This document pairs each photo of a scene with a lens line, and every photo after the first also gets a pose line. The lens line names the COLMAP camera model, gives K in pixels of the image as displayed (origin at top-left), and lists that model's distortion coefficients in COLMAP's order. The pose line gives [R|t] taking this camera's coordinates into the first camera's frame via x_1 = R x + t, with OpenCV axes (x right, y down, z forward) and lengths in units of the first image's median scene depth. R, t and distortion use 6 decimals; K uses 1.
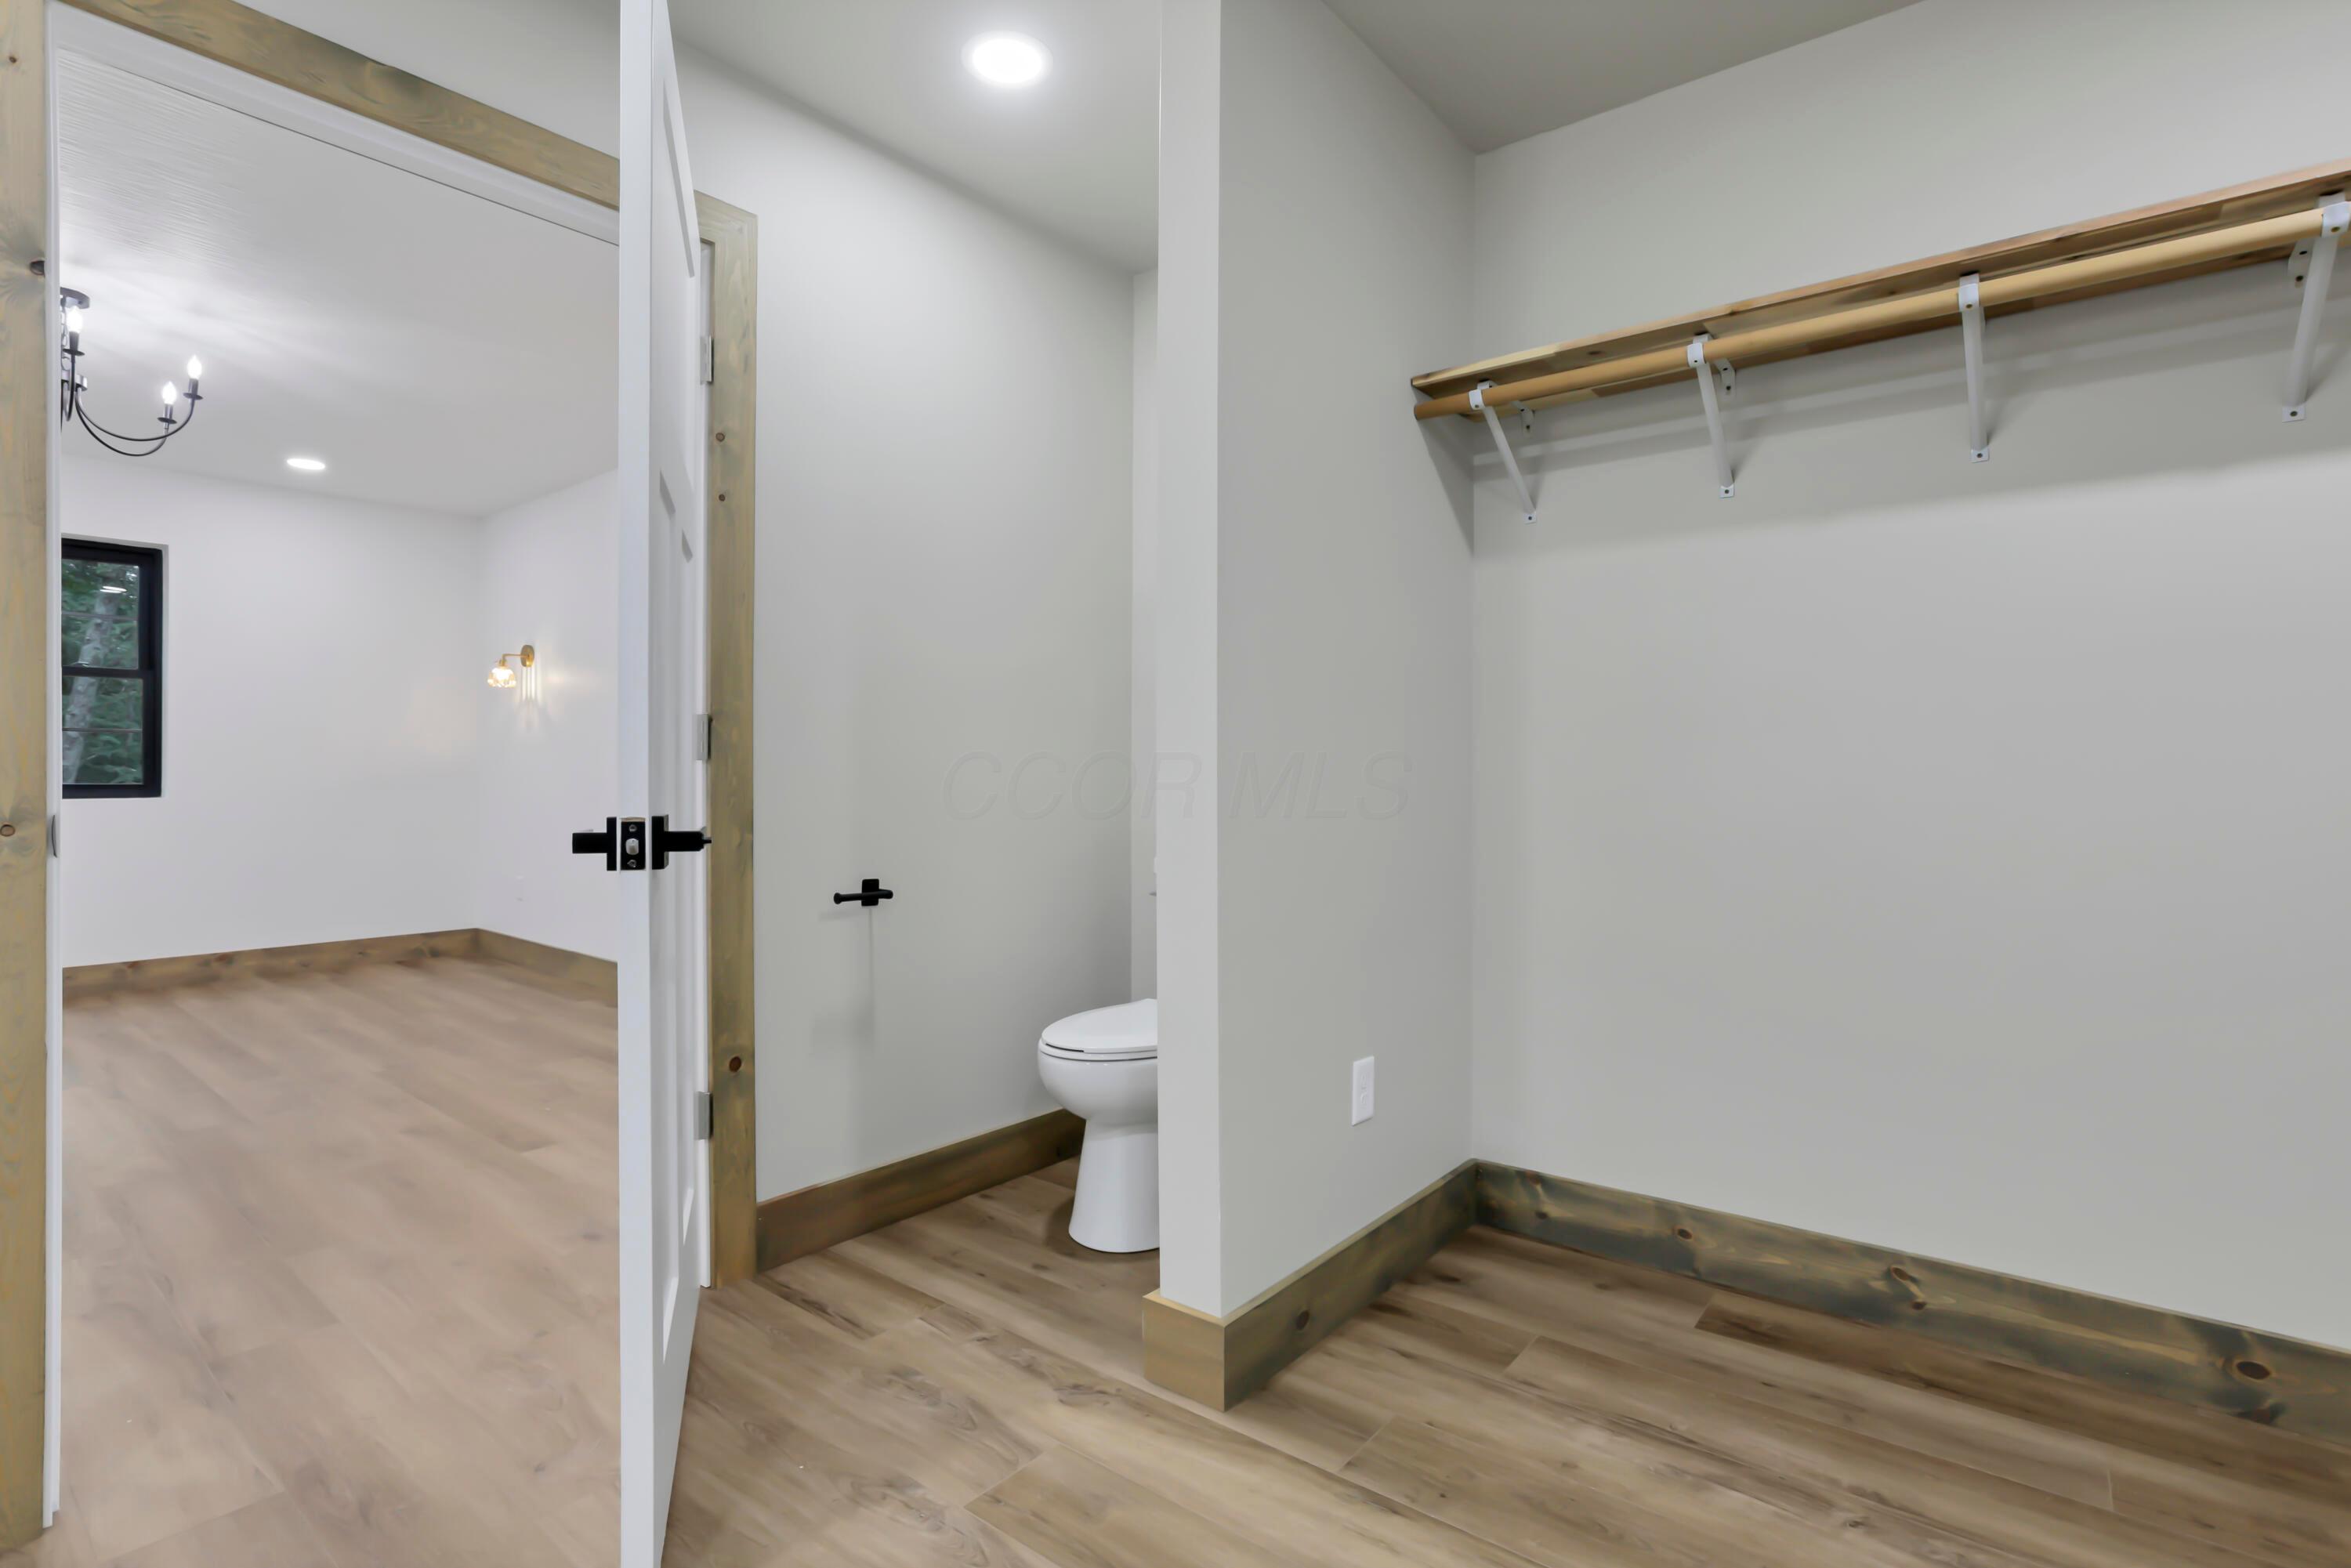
lens RADIAL K [[1082.3, 0, 1189.9], [0, 1082.3, 778.1], [0, 0, 1]] dist [-0.035643, 0.004877]
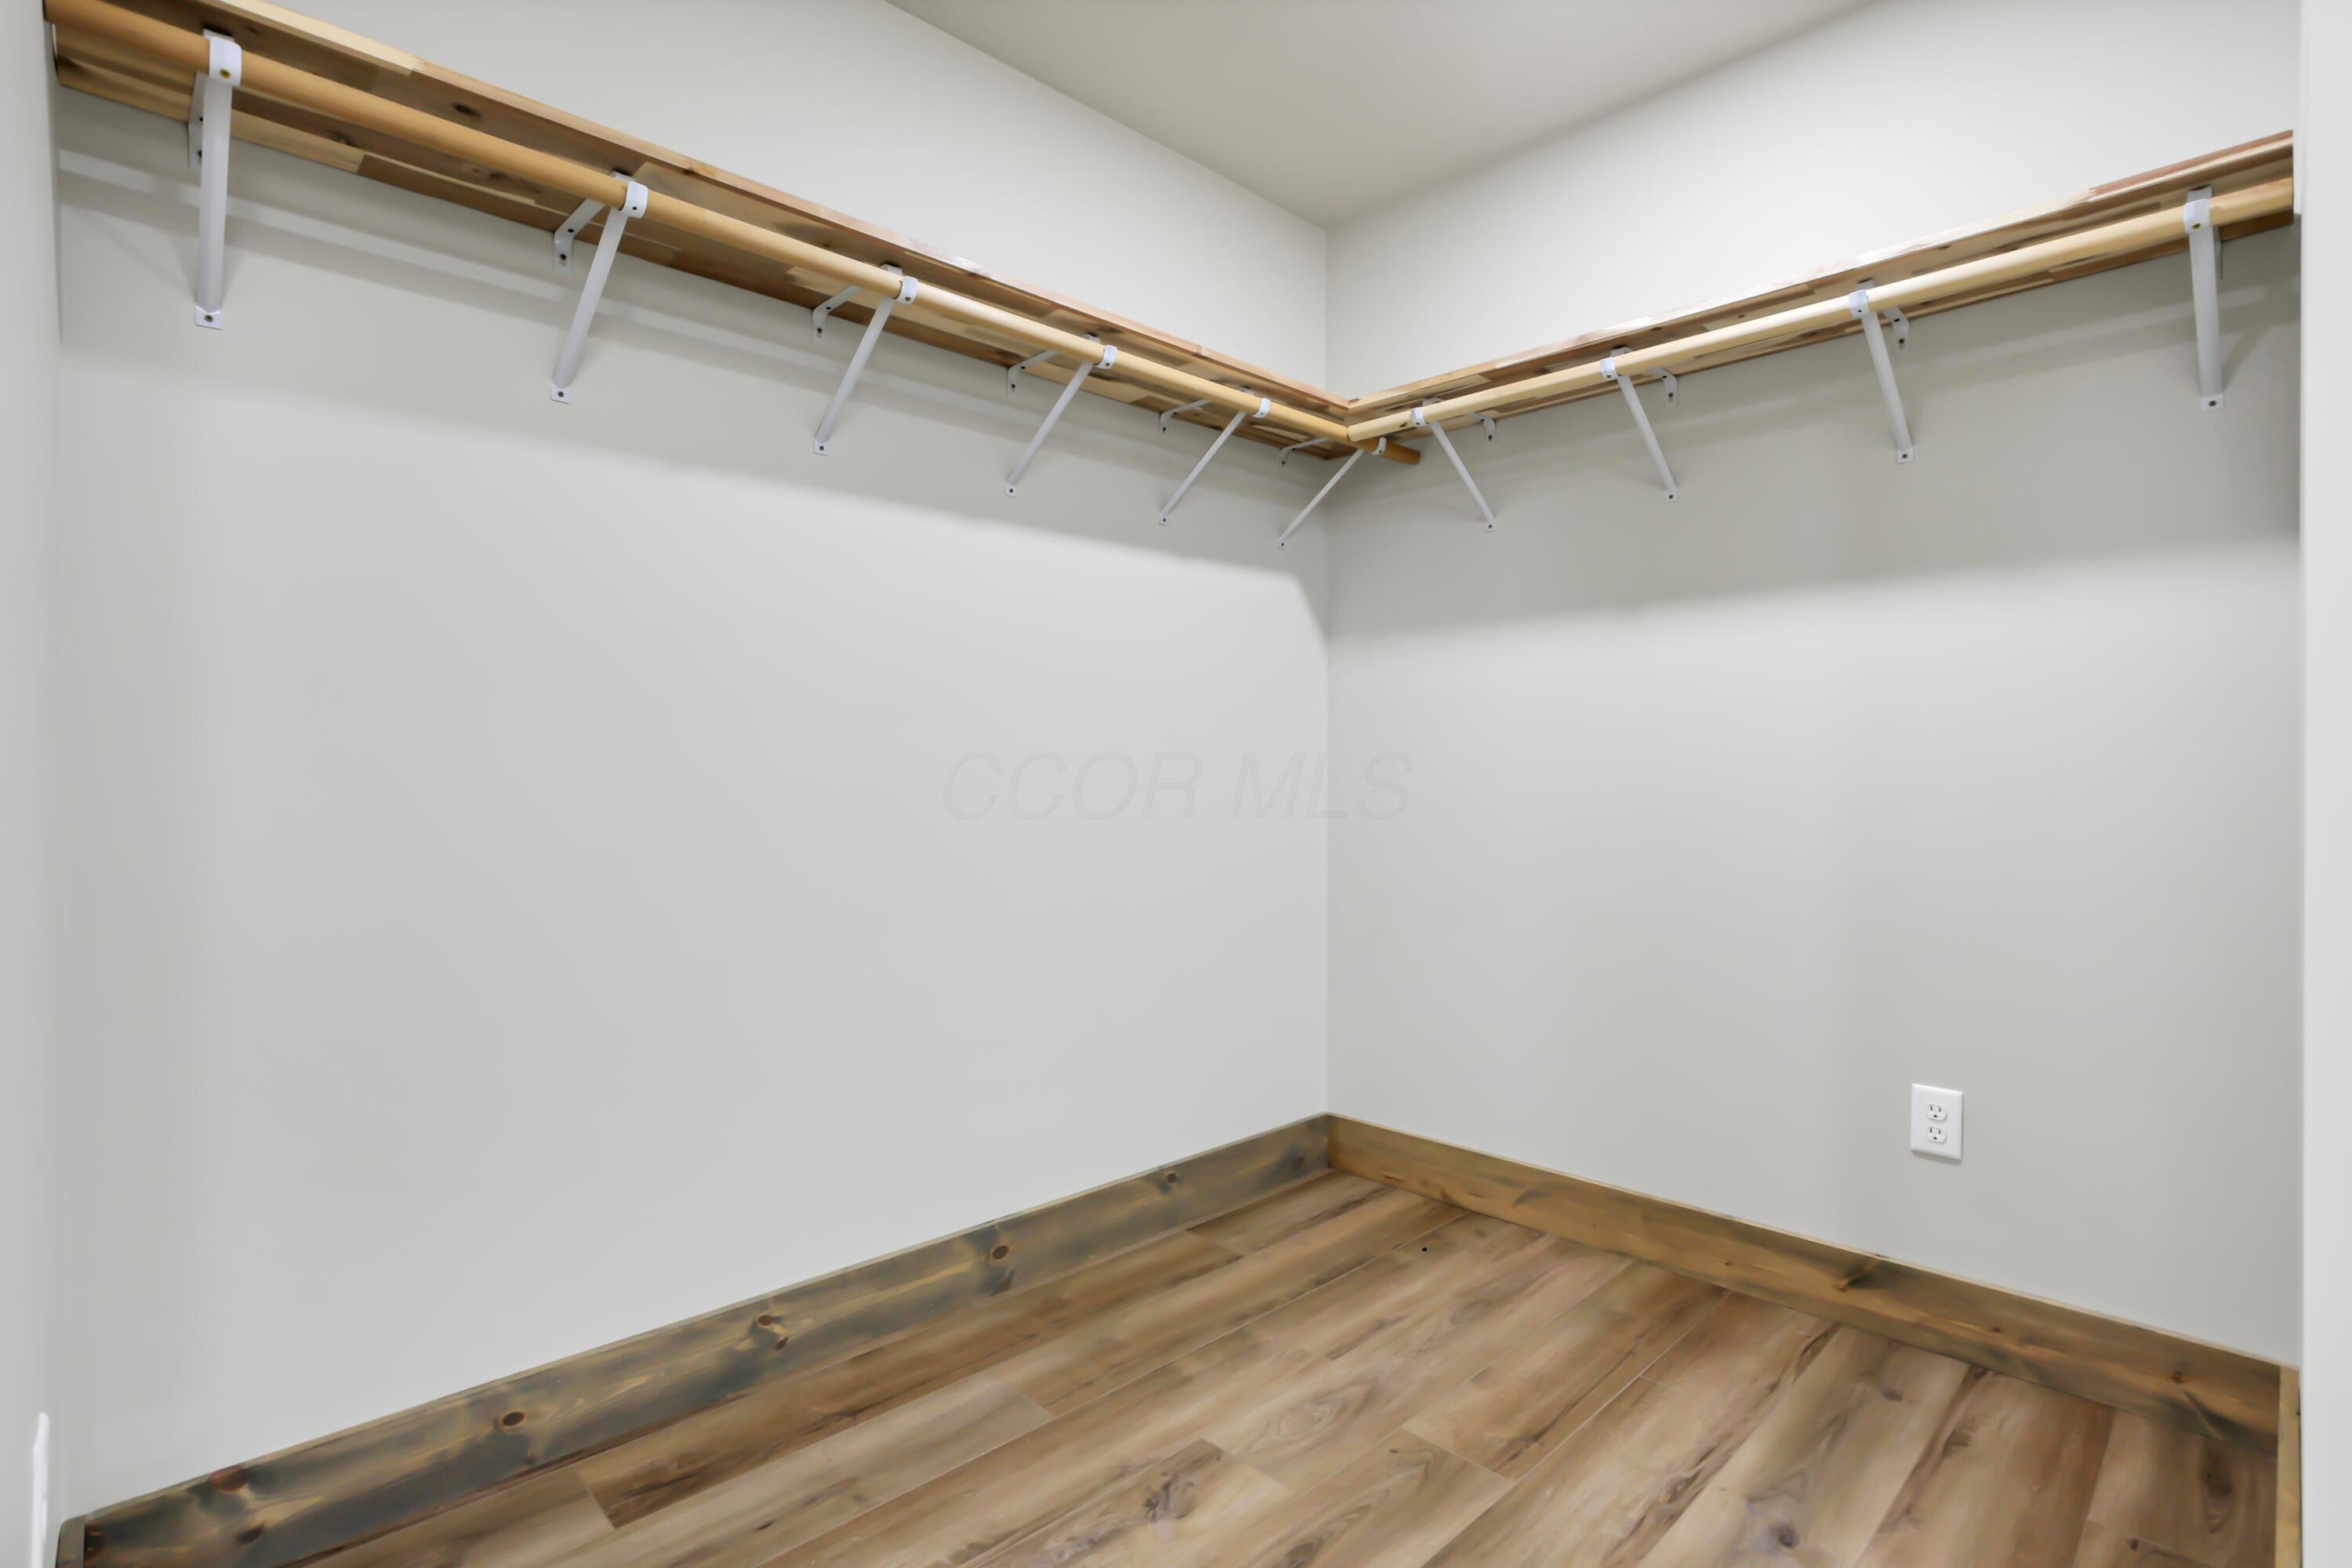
lens RADIAL K [[1082.8, 0, 1186.4], [0, 1082.8, 779.5], [0, 0, 1]] dist [-0.035643, 0.004877]
pose [[0.141794, -0.002702, 0.989893, -0.197622], [0.002015, 0.999995, 0.002441, 0.000161], [-0.989894, 0.001649, 0.141799, 0.535643]]
